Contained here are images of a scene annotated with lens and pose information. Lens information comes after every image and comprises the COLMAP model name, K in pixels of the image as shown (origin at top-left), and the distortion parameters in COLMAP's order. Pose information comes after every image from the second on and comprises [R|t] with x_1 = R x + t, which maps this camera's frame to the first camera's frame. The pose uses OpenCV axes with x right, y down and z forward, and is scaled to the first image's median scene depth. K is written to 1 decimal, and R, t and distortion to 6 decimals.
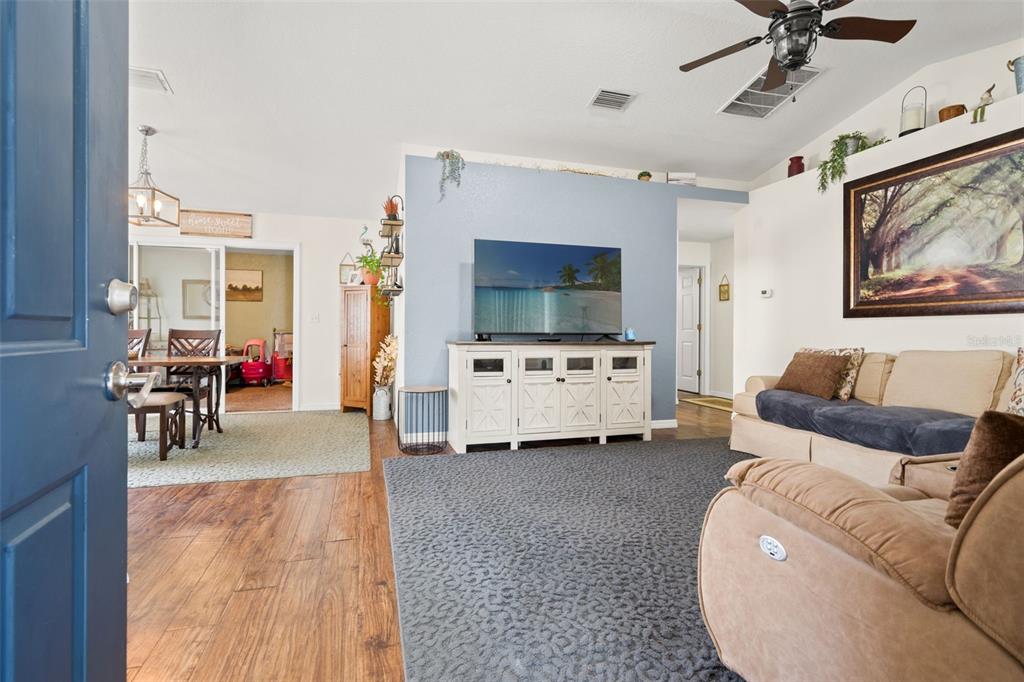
lens RADIAL K [[470.2, 0, 509.7], [0, 470.2, 339.1], [0, 0, 1]] dist [0.004849, 0.000102]
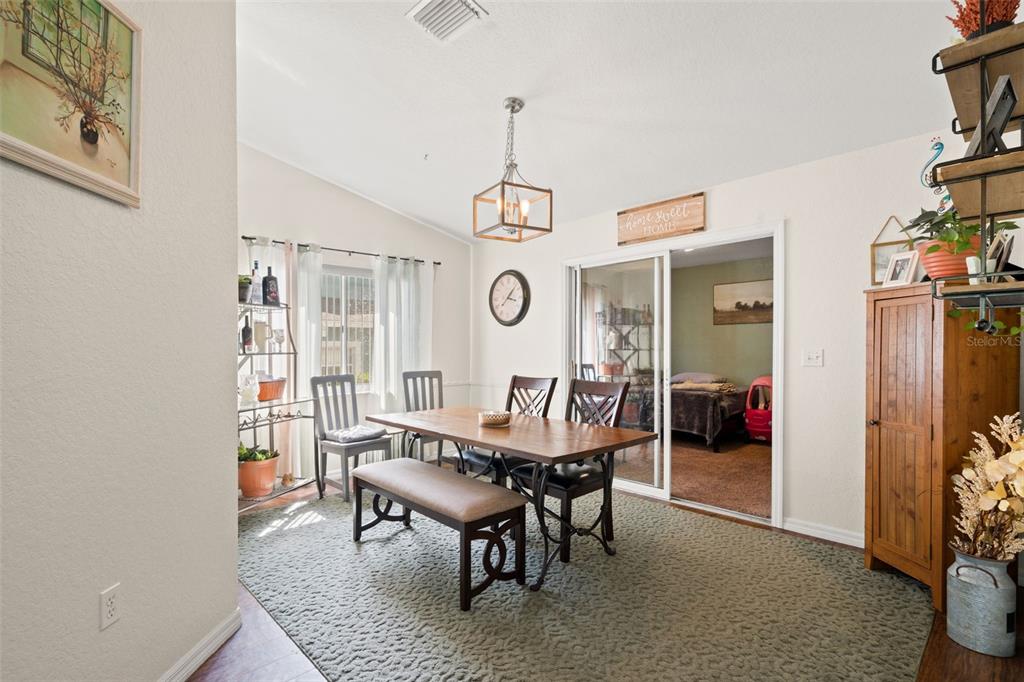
lens RADIAL K [[470.2, 0, 517.2], [0, 470.2, 347.6], [0, 0, 1]] dist [0.004849, 0.000102]
pose [[0.434166, -0.002031, -0.900831, -0.094203], [-0.005029, 0.999976, -0.004678, -0.054326], [0.900819, 0.006561, 0.434146, 0.504064]]
